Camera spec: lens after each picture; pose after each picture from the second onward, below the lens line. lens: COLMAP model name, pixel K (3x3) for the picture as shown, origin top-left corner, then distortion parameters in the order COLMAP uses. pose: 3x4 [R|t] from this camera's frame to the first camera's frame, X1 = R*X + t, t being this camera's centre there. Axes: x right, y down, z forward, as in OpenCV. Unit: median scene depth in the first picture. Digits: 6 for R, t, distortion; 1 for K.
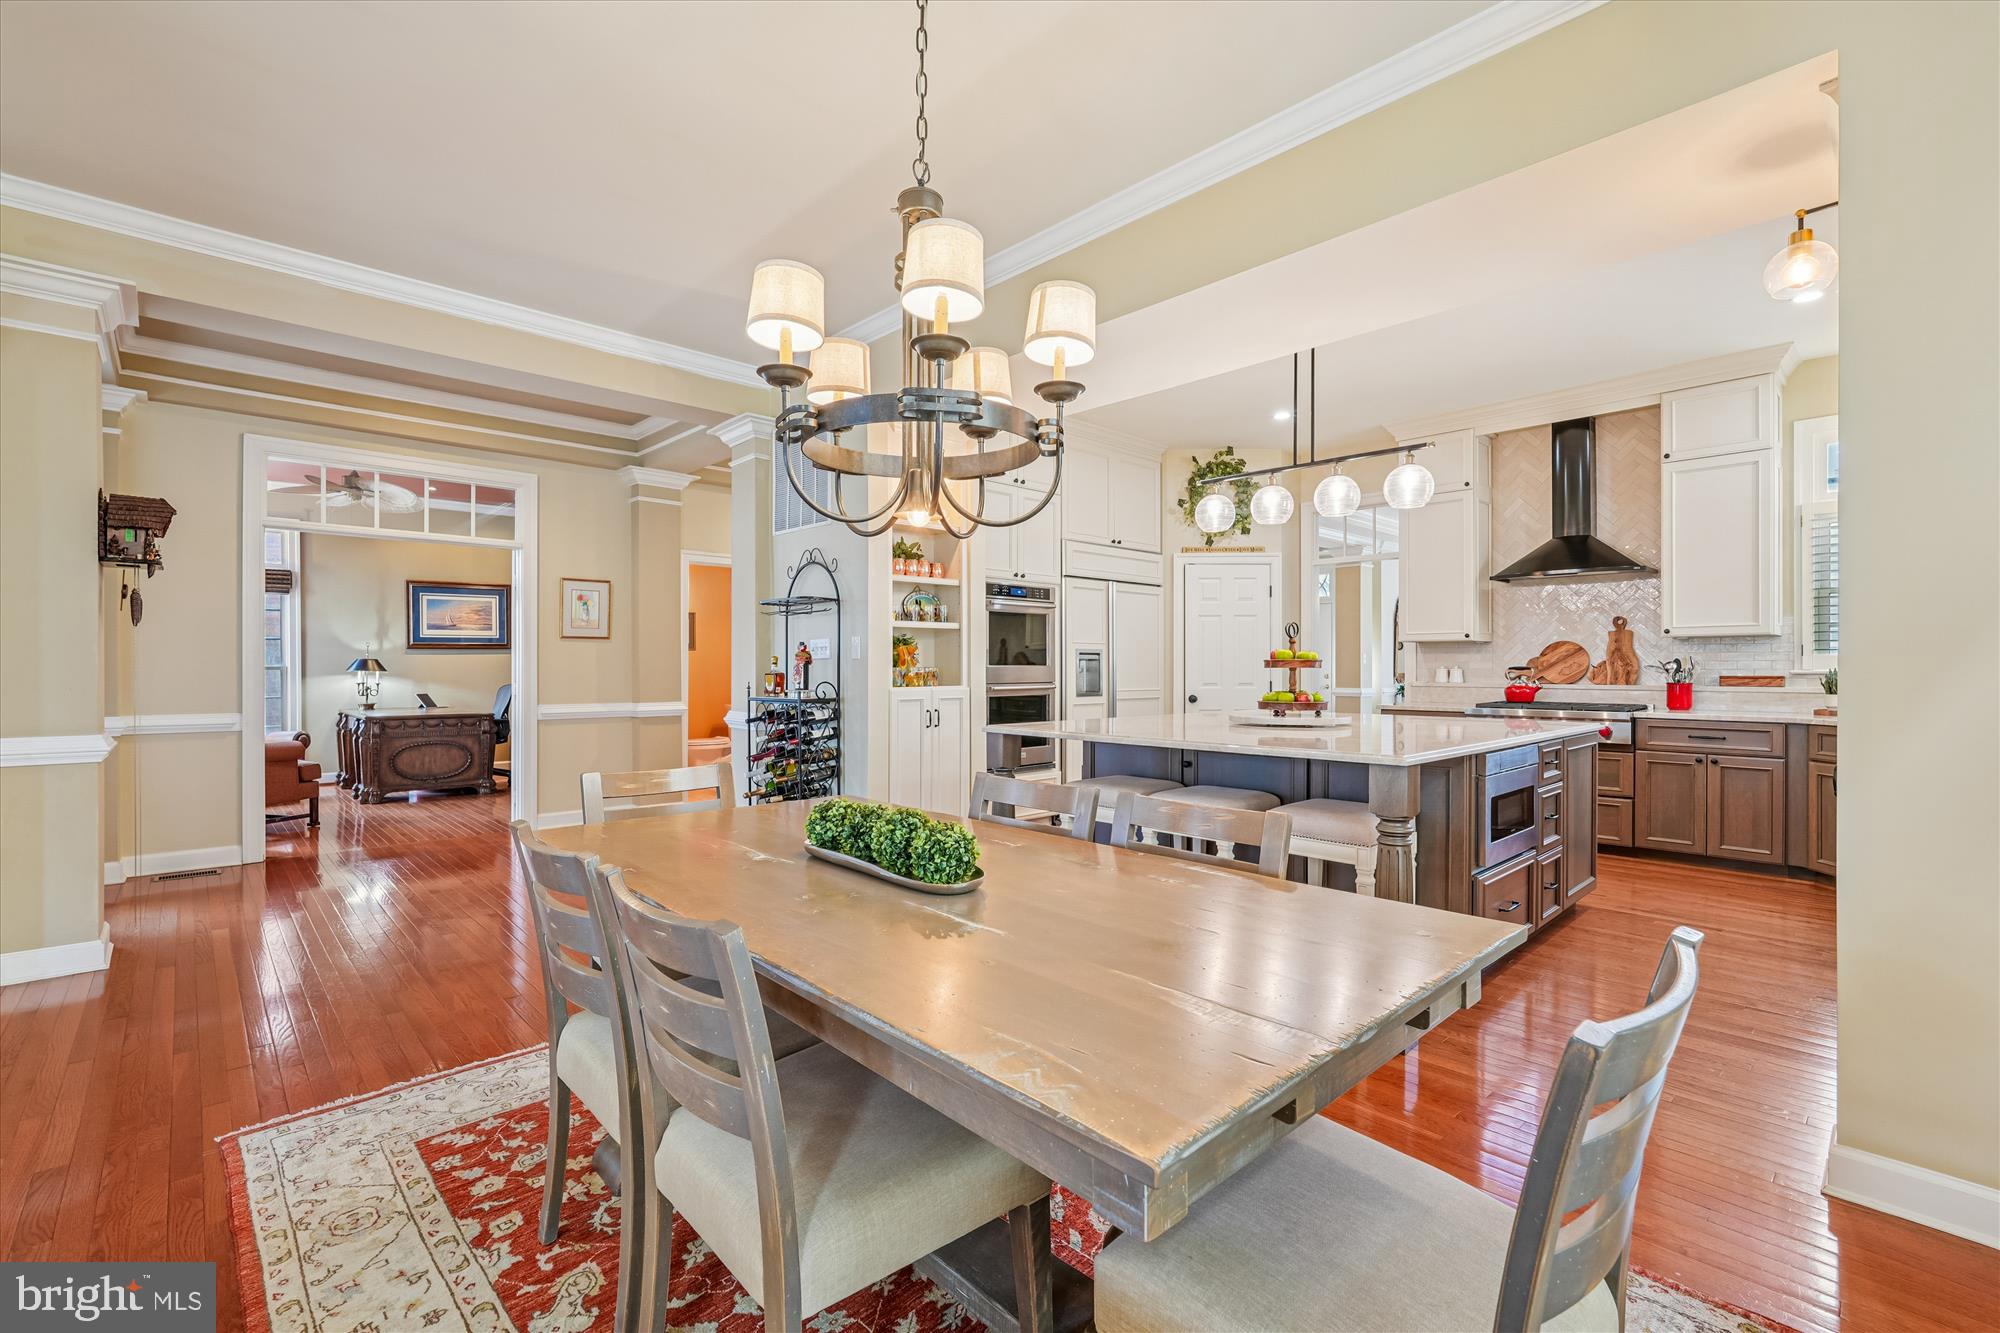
lens RADIAL K [[879.7, 0, 993.5], [0, 879.7, 667.2], [0, 0, 1]] dist [0.000843, 0.000079]
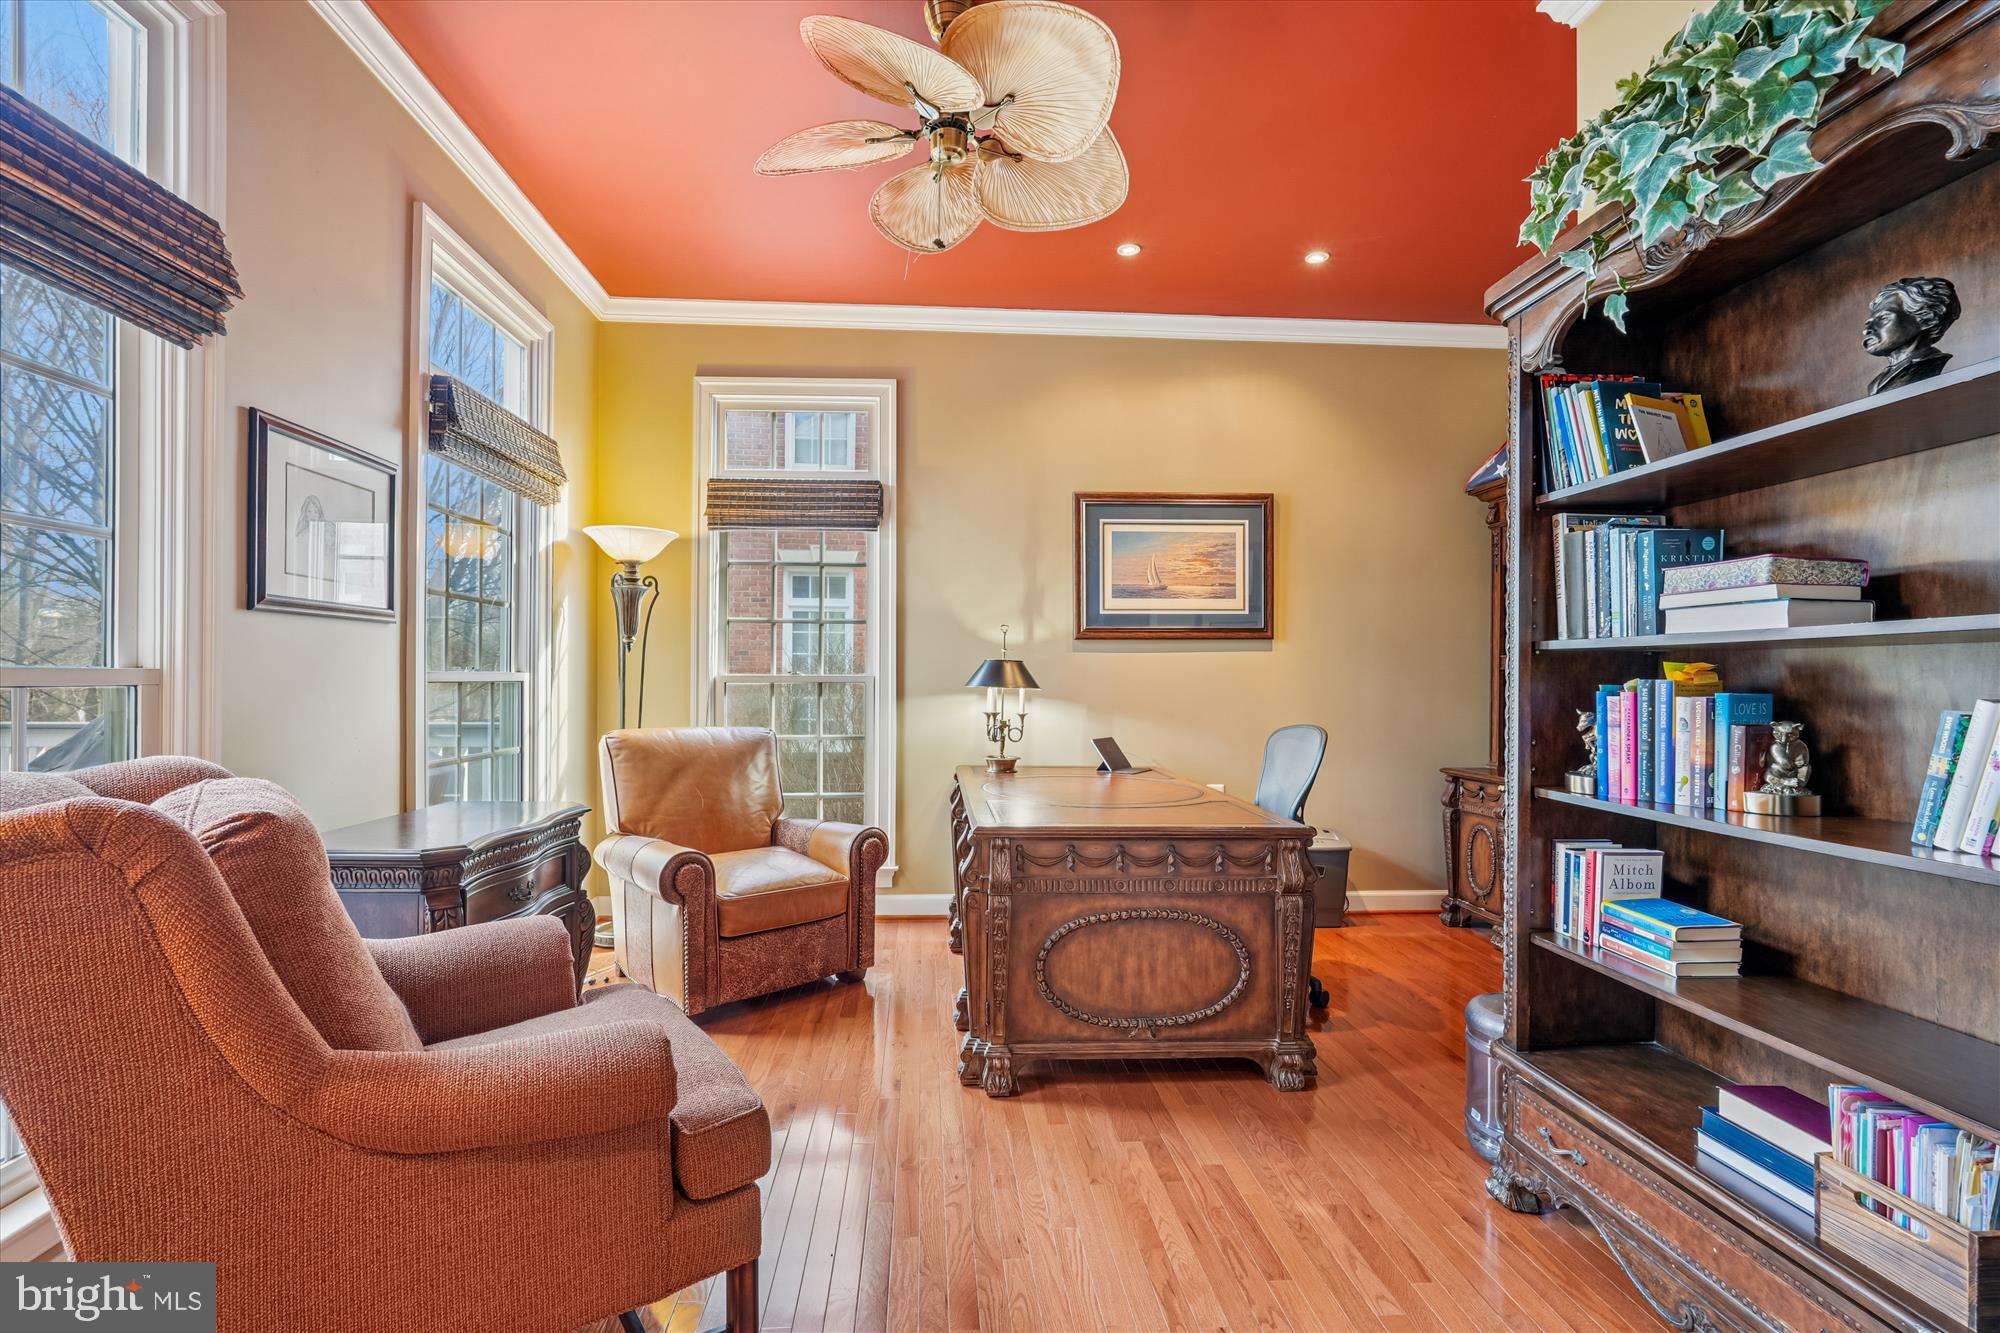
lens RADIAL K [[879.7, 0, 993.5], [0, 879.7, 667.2], [0, 0, 1]] dist [0.000843, 0.000079]
pose [[0.784271, -0.000300, -0.620418, -0.765498], [-0.009187, 0.999885, -0.012098, -0.000592], [0.620350, 0.015188, 0.784178, 1.130884]]
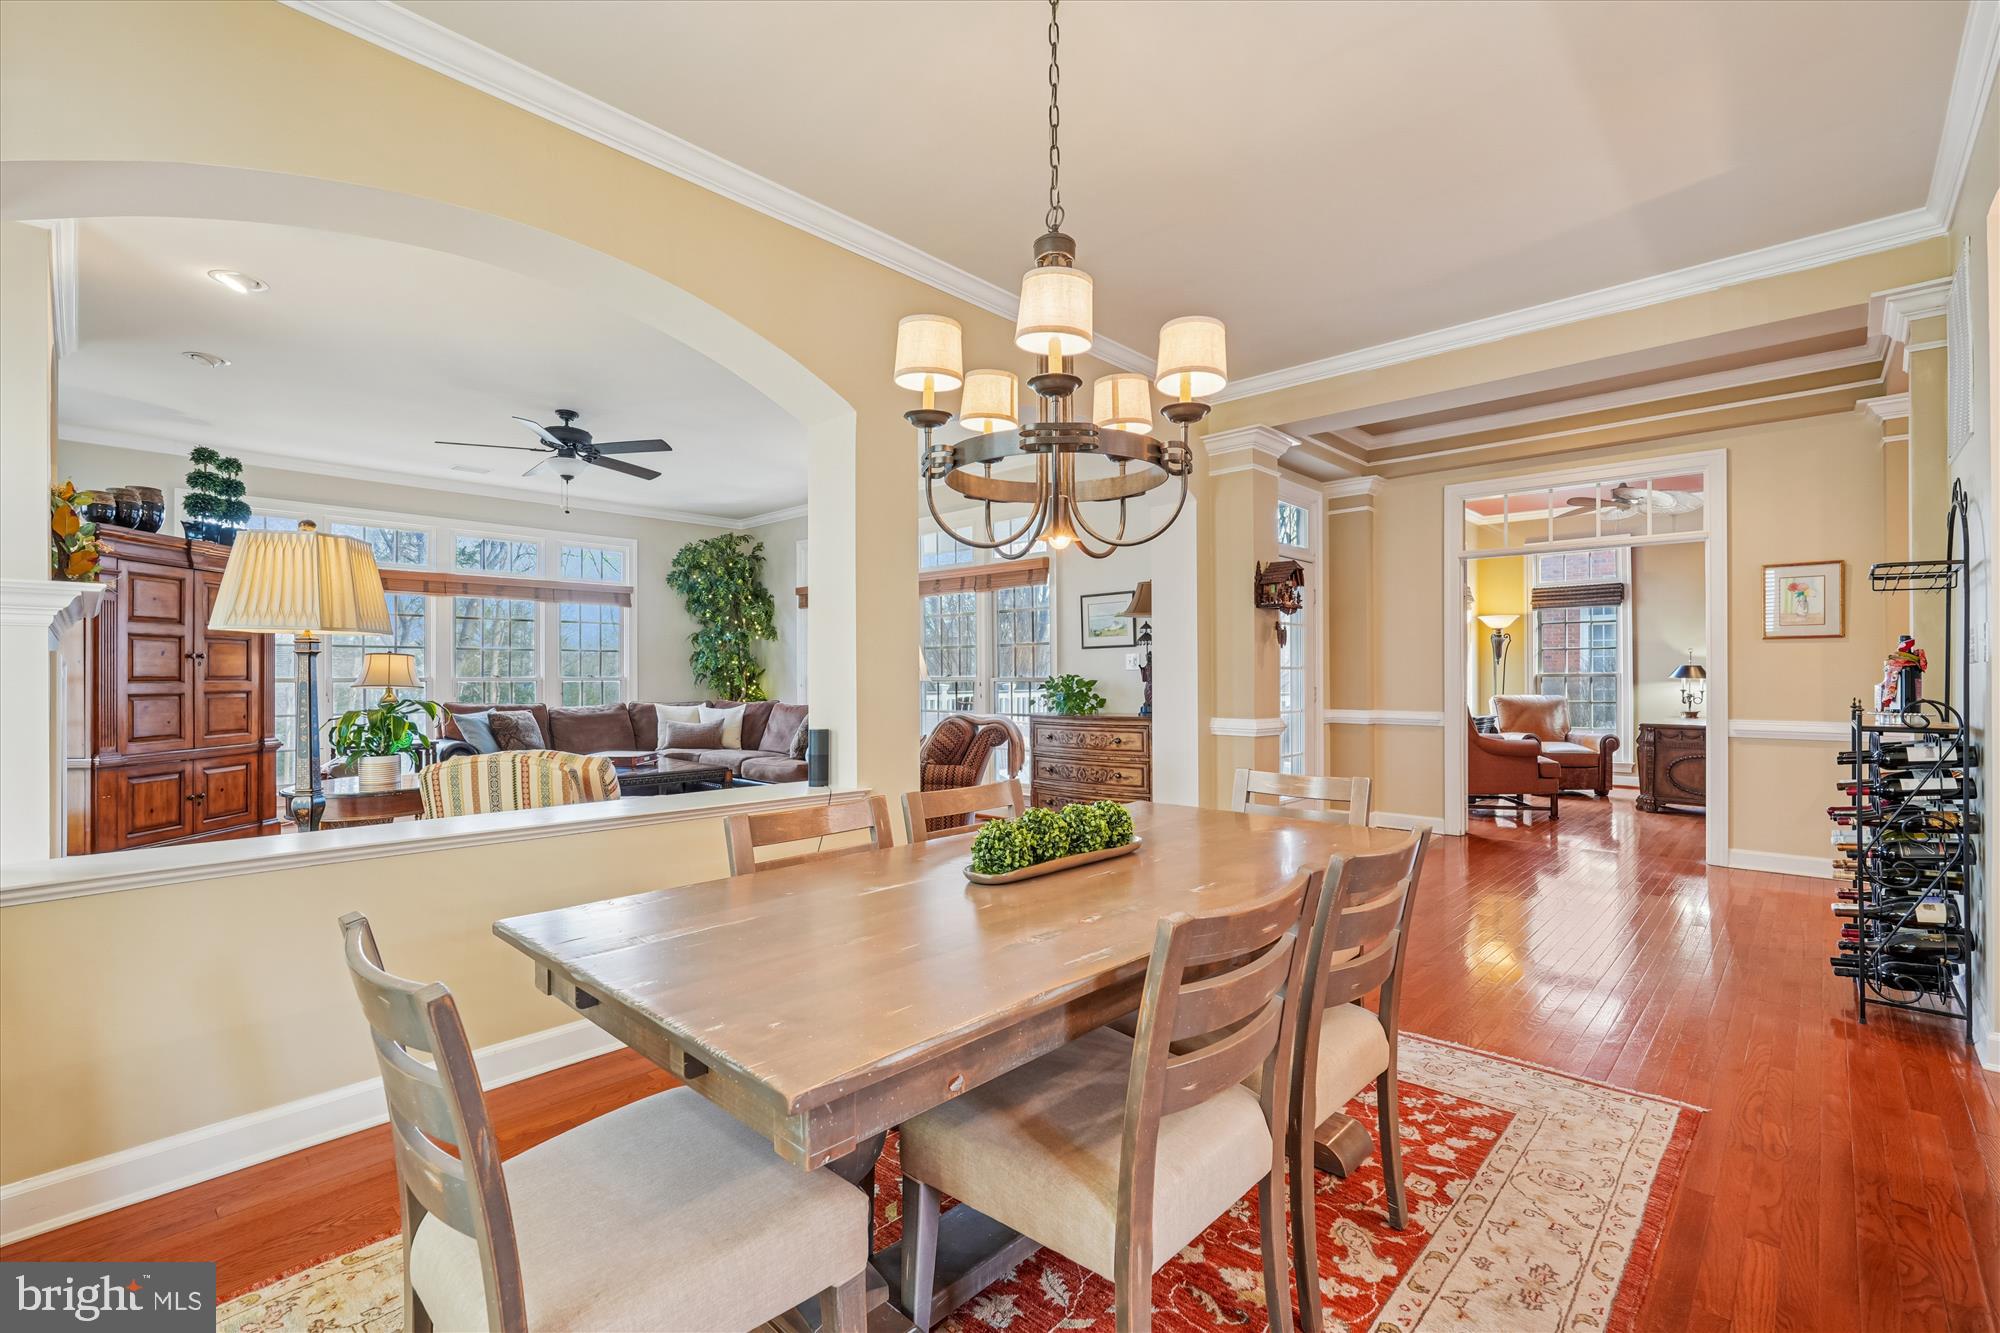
lens RADIAL K [[879.7, 0, 993.5], [0, 879.7, 667.2], [0, 0, 1]] dist [0.000843, 0.000079]
pose [[0.058941, -0.007522, -0.998233, 0.369669], [0.001363, 0.999971, -0.007454, -0.002415], [0.998261, -0.000922, 0.058949, 0.315098]]
